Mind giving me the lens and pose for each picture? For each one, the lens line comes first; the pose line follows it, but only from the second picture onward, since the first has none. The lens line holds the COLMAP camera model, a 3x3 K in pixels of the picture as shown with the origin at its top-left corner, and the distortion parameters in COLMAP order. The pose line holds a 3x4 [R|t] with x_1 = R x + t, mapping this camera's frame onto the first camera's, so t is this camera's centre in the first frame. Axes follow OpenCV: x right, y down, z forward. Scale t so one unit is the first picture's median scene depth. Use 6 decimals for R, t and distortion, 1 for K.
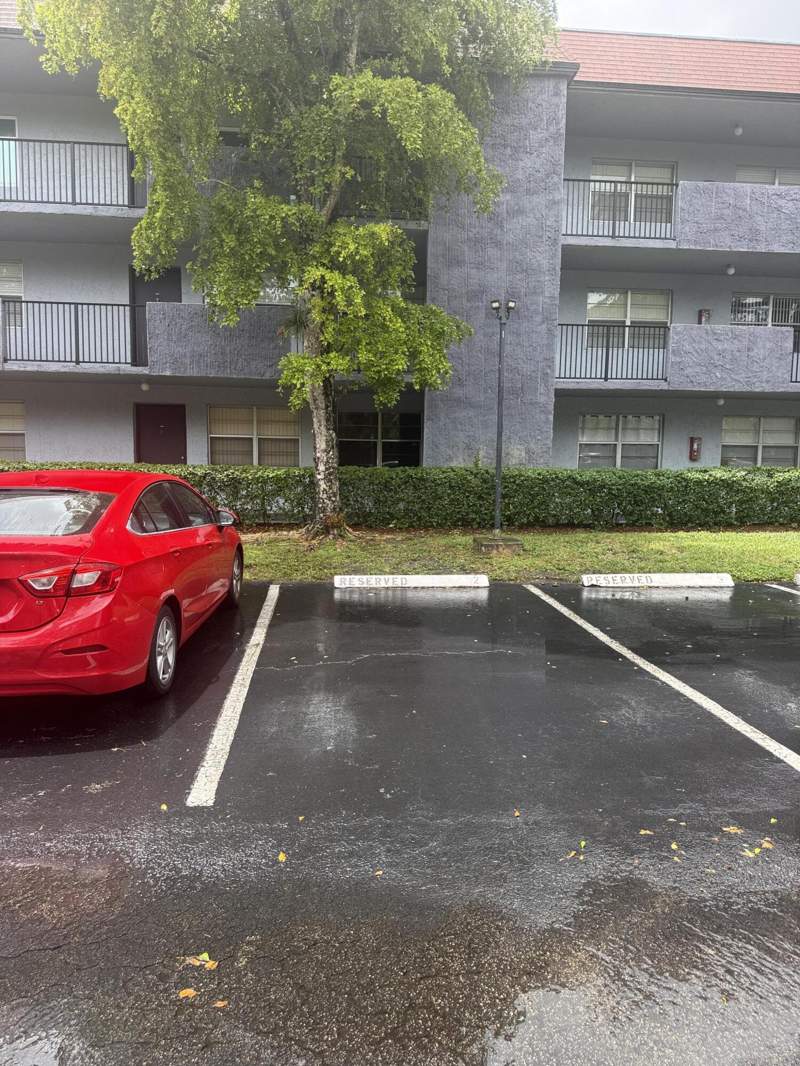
lens RADIAL K [[748.3, 0, 406.3], [0, 748.3, 537.7], [0, 0, 1]] dist [0.140678, -0.233229]
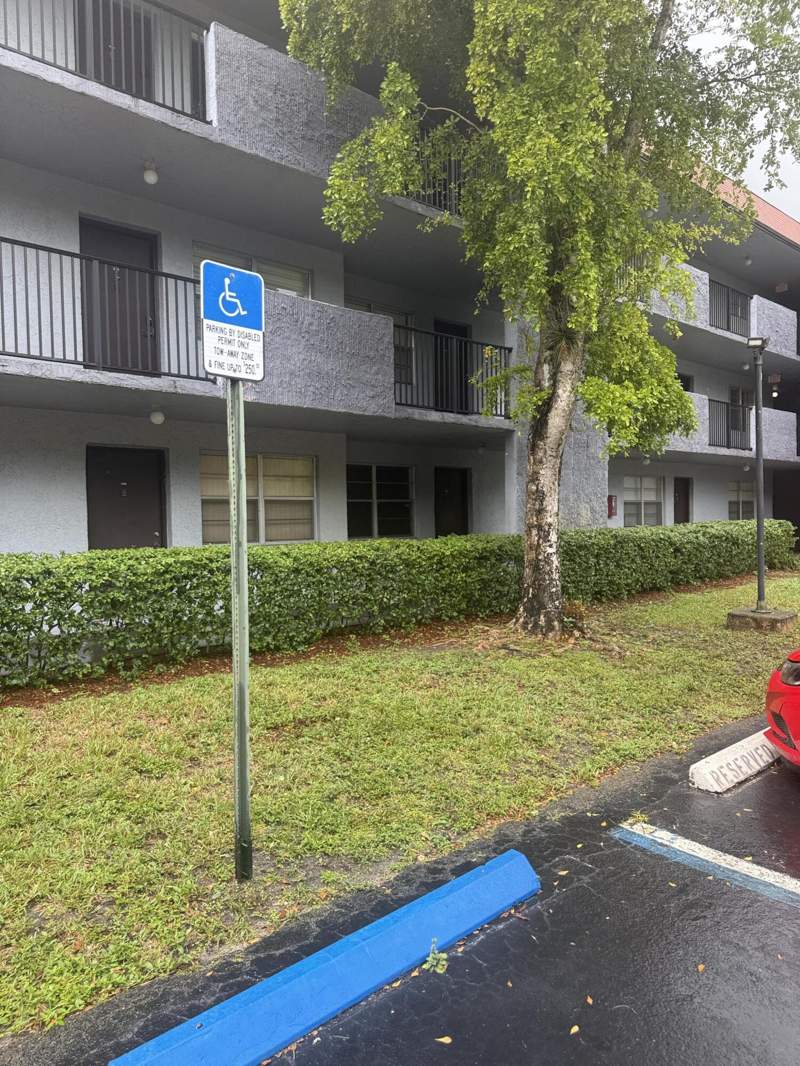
lens RADIAL K [[748.3, 0, 406.3], [0, 748.3, 537.7], [0, 0, 1]] dist [0.140678, -0.233229]
pose [[0.774790, -0.045898, 0.630550, -0.569279], [0.097257, 0.994142, -0.047141, -0.060430], [-0.624693, 0.097850, 0.774716, 0.436496]]
